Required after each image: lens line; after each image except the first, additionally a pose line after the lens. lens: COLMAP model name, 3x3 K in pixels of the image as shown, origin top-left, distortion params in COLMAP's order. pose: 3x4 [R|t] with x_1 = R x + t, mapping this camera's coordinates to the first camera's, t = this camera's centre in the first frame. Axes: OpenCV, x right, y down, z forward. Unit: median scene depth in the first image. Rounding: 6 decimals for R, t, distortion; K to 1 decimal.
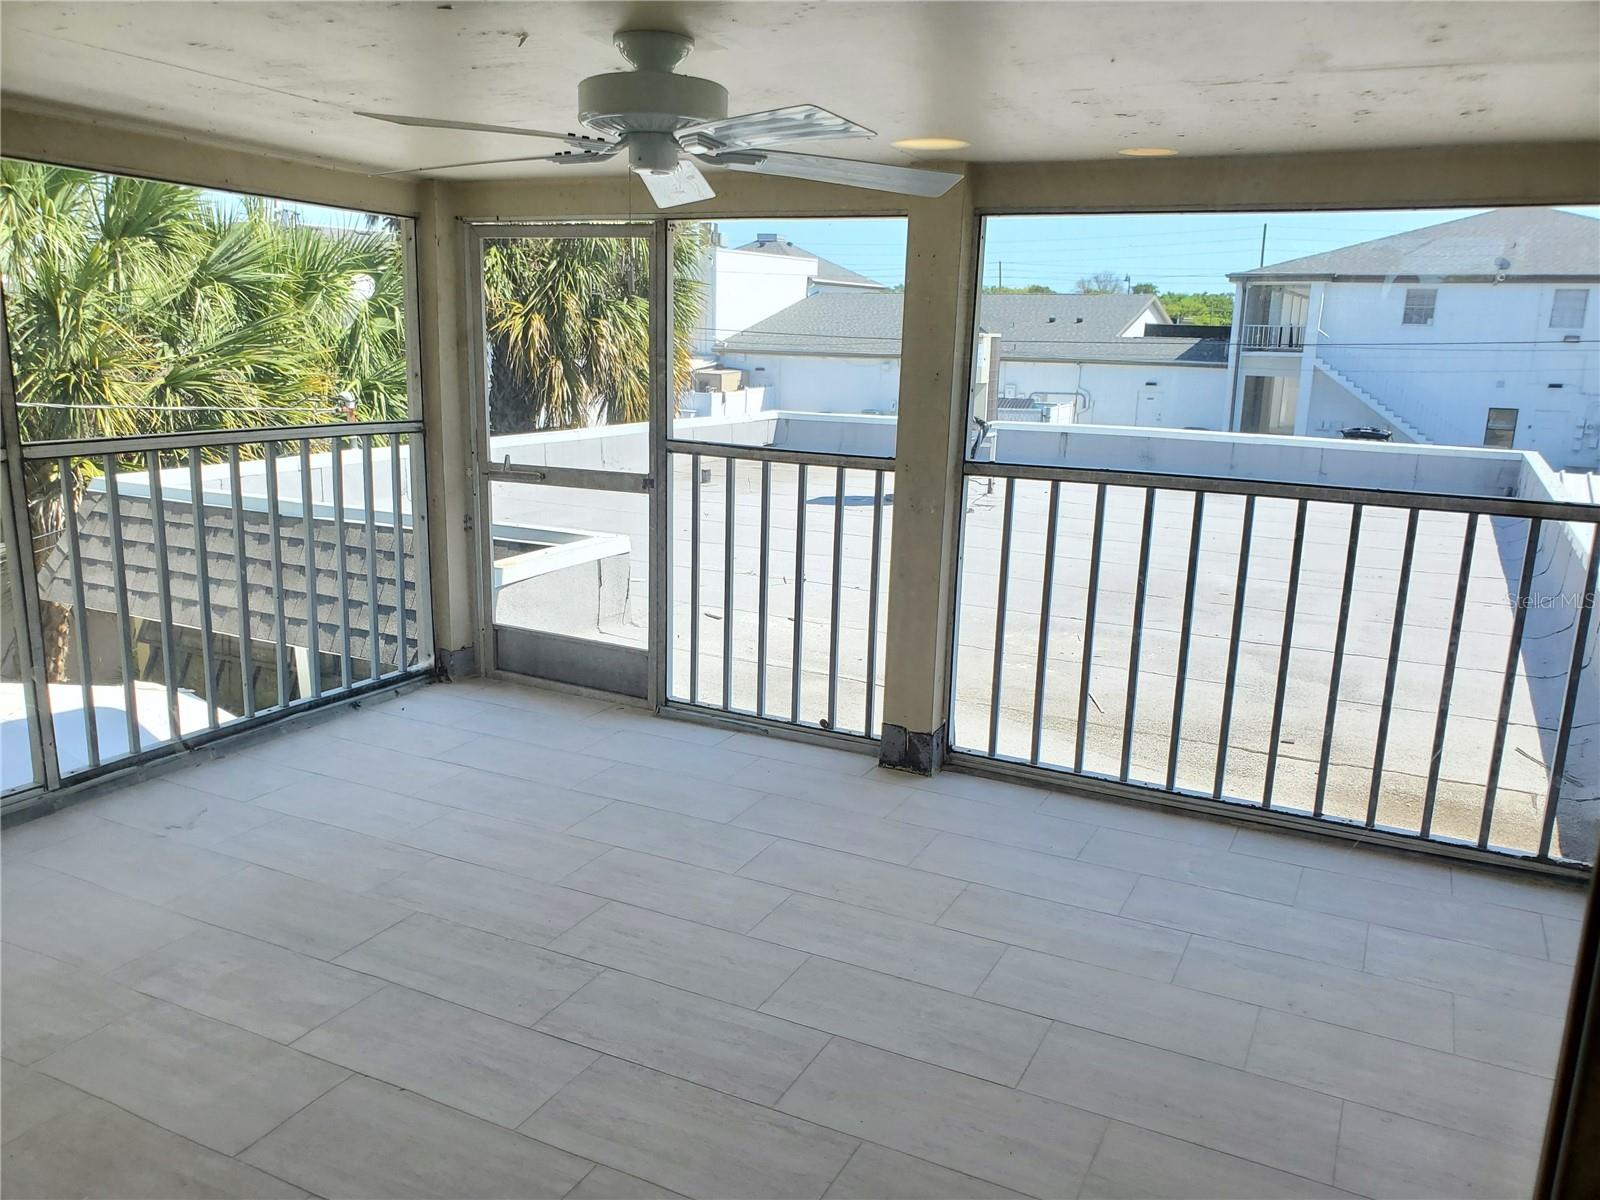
lens RADIAL K [[1248.4, 0, 804.2], [0, 1248.4, 604.1], [0, 0, 1]] dist [-0.000274, -0.001140]
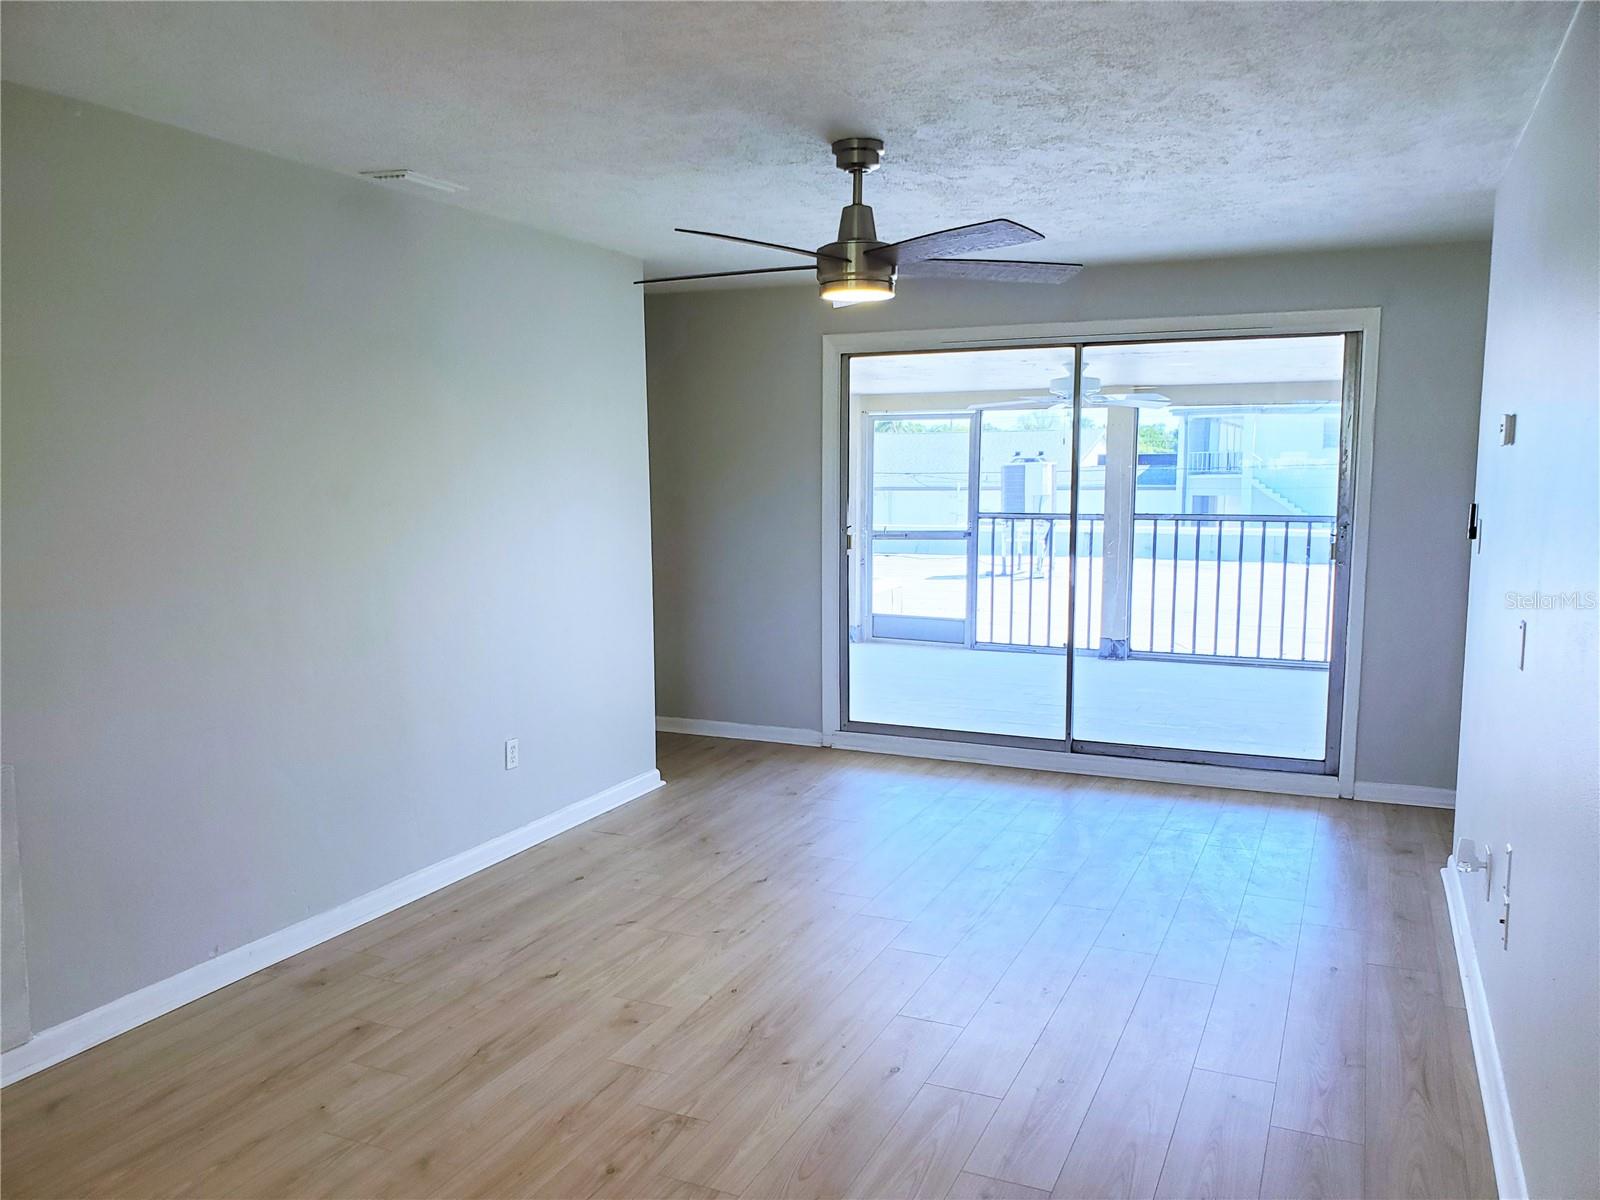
lens RADIAL K [[1199.0, 0, 796.3], [0, 1199.0, 600.6], [0, 0, 1]] dist [0.000647, -0.001652]
pose [[0.999265, -0.031975, 0.021139, -0.418678], [0.034045, 0.993769, -0.106137, 0.195924], [-0.017613, 0.106779, 0.994127, -0.877726]]
